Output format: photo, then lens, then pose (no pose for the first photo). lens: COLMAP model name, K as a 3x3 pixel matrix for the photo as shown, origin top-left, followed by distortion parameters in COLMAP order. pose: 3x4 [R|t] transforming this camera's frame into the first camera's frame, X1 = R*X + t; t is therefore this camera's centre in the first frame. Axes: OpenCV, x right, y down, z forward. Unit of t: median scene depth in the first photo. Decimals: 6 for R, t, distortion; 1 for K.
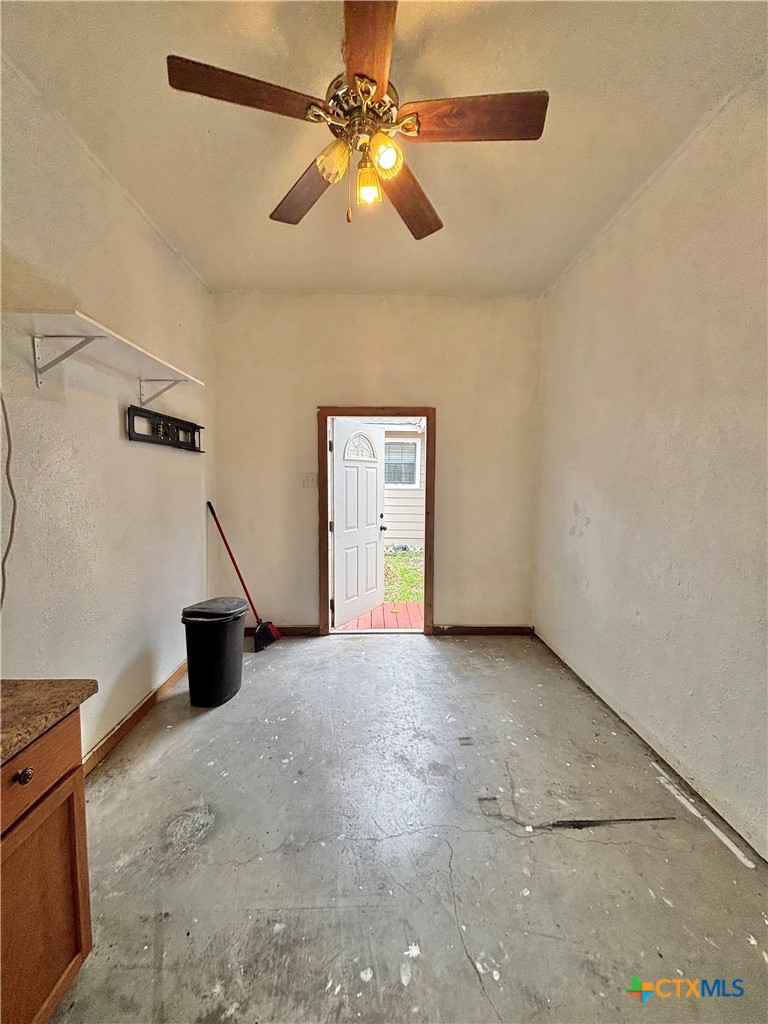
lens RADIAL K [[410.9, 0, 384.4], [0, 410.9, 511.7], [0, 0, 1]] dist [0.000929, 0.000960]
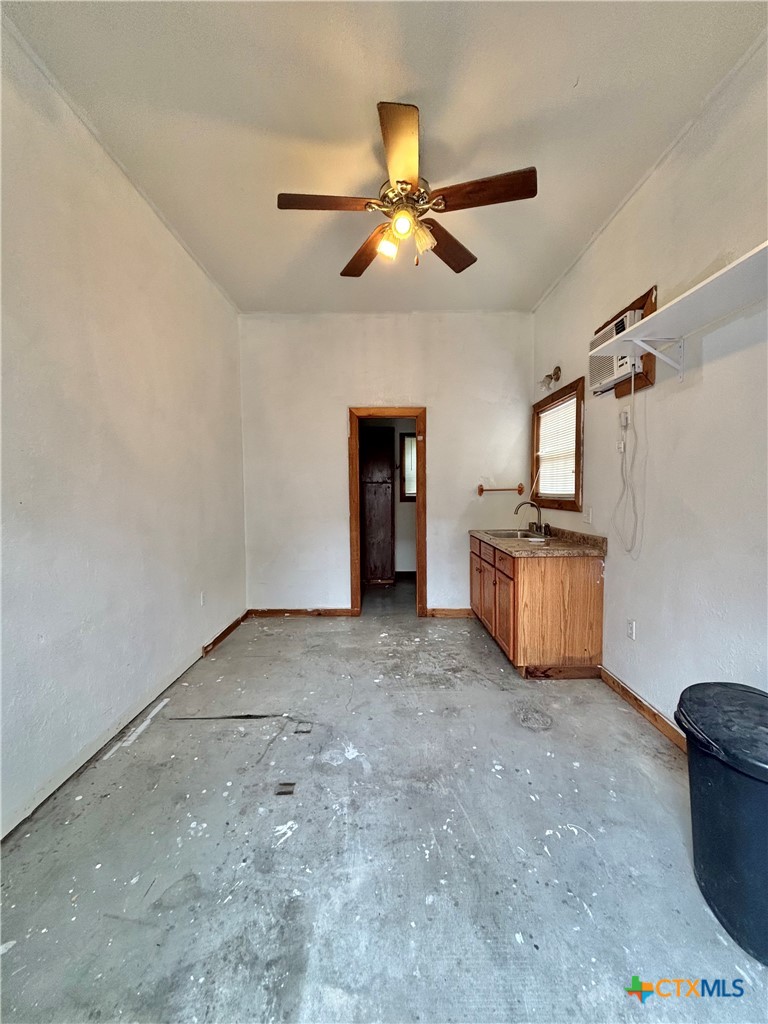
lens RADIAL K [[410.9, 0, 385.9], [0, 410.9, 512.1], [0, 0, 1]] dist [0.000929, 0.000960]
pose [[-0.999902, -0.001172, 0.013949, -0.004736], [0.000867, 0.989390, 0.145284, -0.099524], [-0.013972, 0.145282, -0.989292, 2.143990]]
